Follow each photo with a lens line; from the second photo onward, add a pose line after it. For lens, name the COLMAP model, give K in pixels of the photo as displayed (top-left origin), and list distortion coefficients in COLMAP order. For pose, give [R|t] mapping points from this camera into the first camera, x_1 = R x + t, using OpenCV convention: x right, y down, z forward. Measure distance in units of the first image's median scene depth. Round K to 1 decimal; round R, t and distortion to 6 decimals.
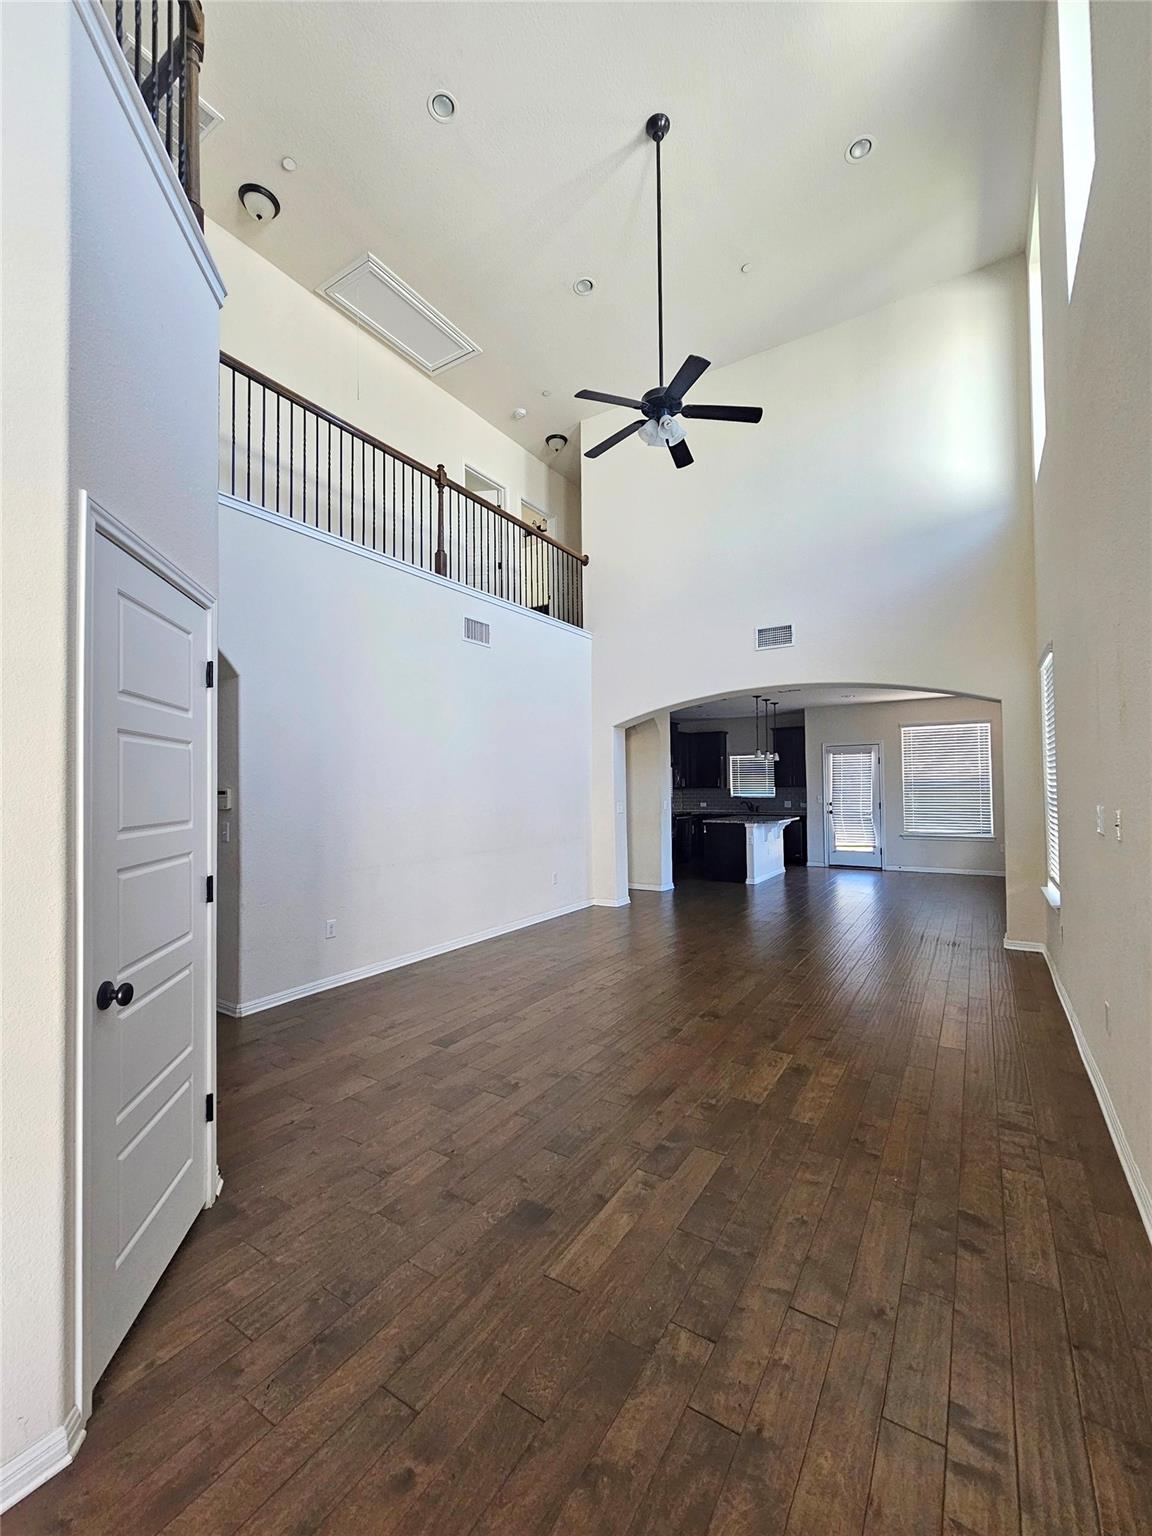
lens RADIAL K [[633.2, 0, 572.8], [0, 633.2, 775.6], [0, 0, 1]] dist [-0.003207, 0.000456]
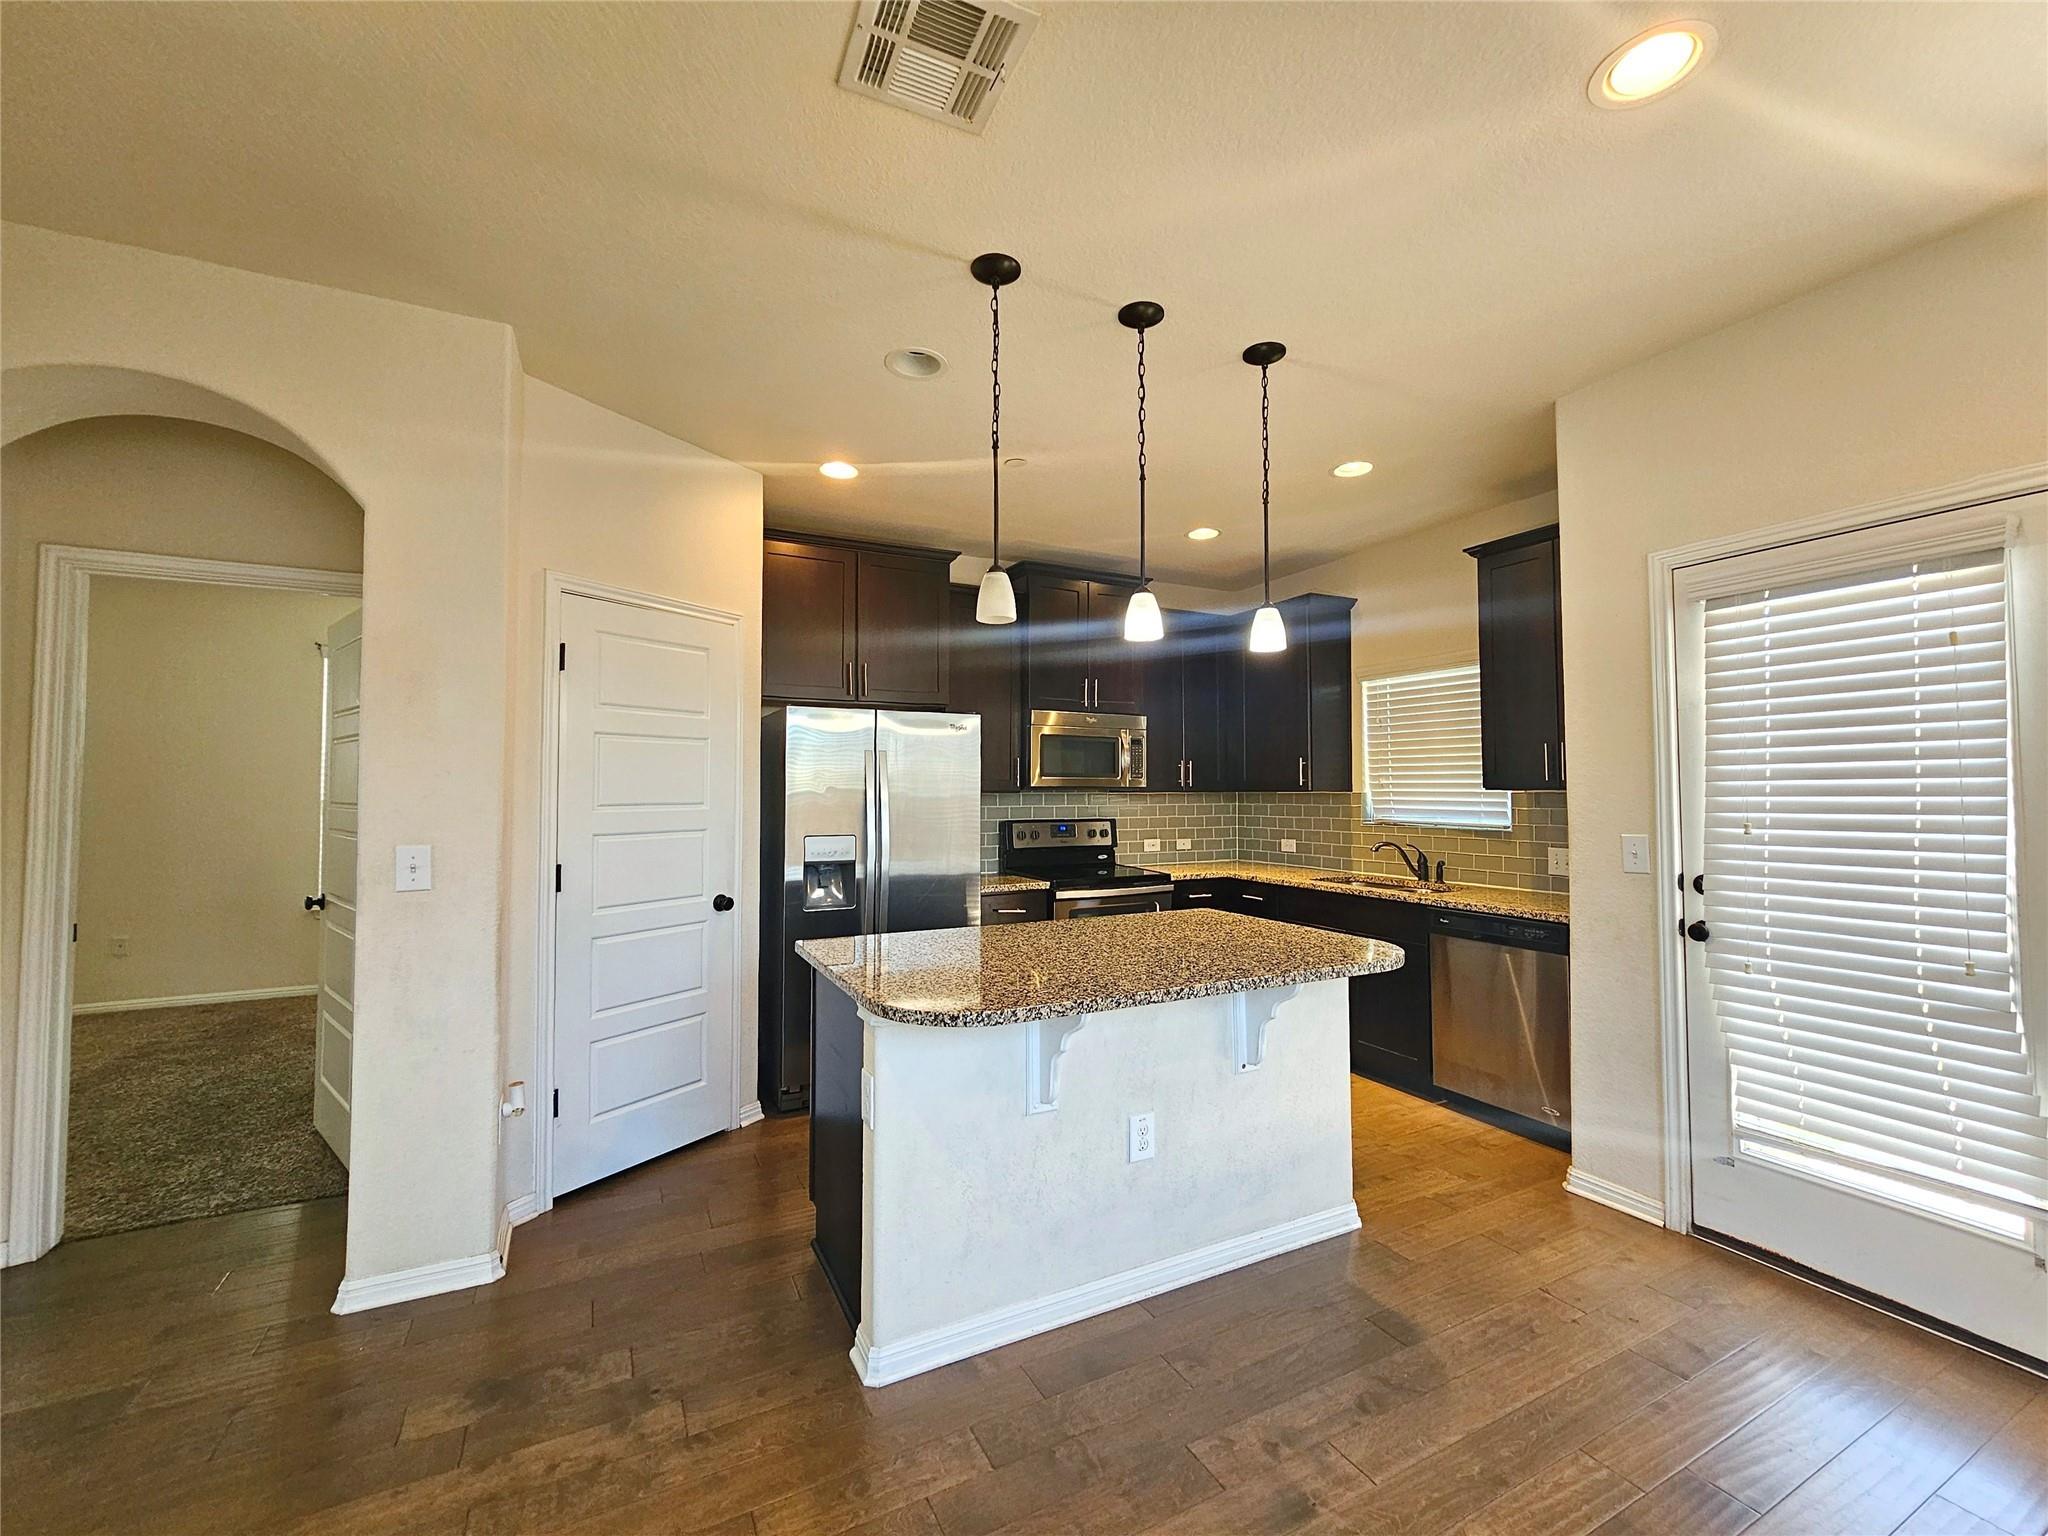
lens RADIAL K [[844.3, 0, 1031.5], [0, 844.3, 763.0], [0, 0, 1]] dist [-0.003207, 0.000456]
pose [[0.868852, -0.009010, -0.494990, 0.383603], [0.003824, 0.999927, -0.011489, 0.013235], [0.495057, 0.008090, 0.868823, 0.741703]]
